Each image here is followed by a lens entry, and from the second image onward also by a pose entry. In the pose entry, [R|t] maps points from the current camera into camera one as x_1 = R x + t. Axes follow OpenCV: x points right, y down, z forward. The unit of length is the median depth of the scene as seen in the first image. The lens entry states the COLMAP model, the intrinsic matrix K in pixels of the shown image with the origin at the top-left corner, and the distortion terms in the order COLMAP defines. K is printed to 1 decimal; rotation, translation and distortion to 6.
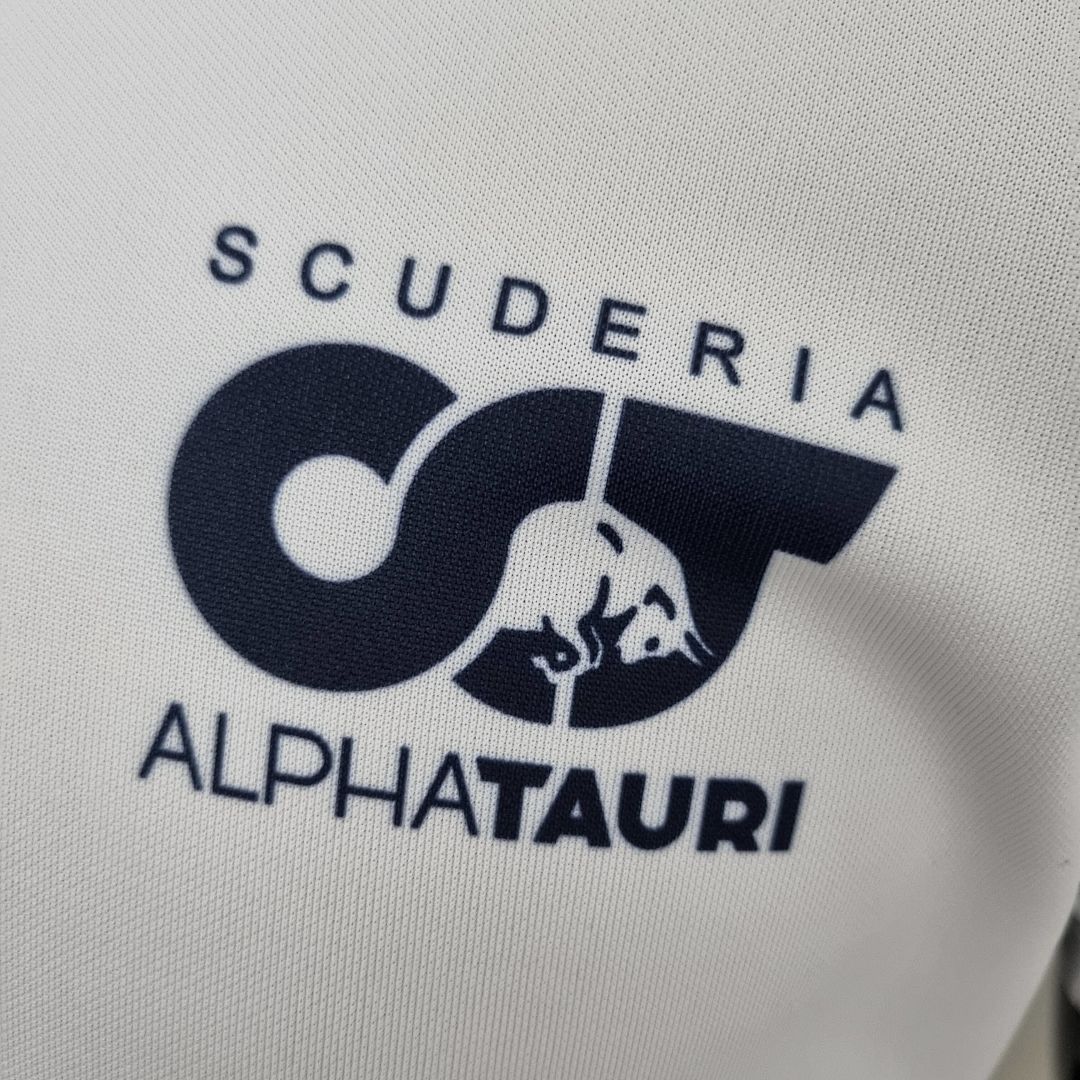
lens RADIAL K [[1026.7, 0, 539.6], [0, 1026.7, 538.5], [0, 0, 1]] dist [-0.005196, 0.000000]
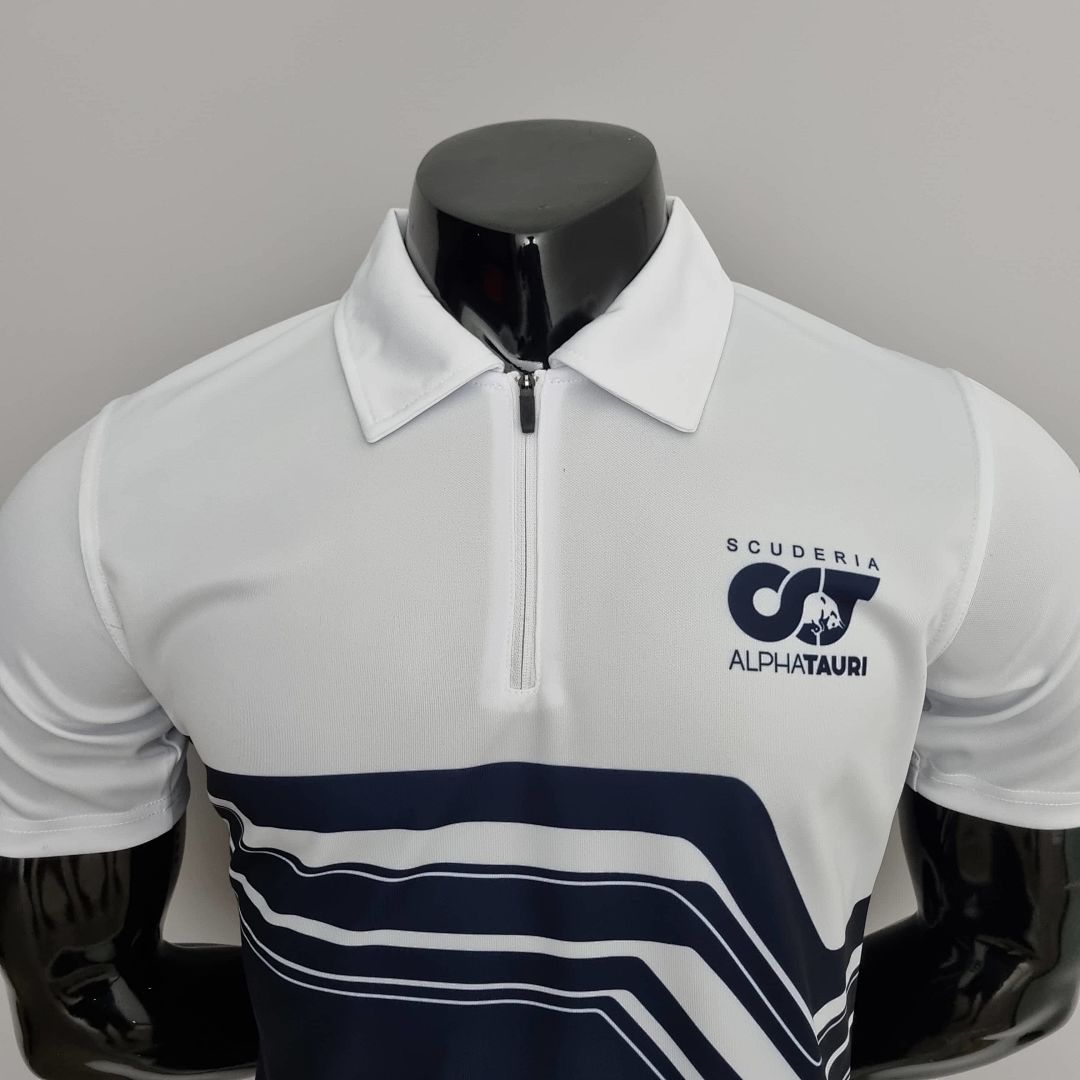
lens RADIAL K [[1026.7, 0, 540.3], [0, 1026.7, 540.8], [0, 0, 1]] dist [-0.005196, 0.000000]
pose [[0.962651, -0.081309, 0.258247, -2.189557], [0.131600, 0.974103, -0.183859, 0.394945], [-0.236609, 0.210977, 0.948422, -2.911910]]
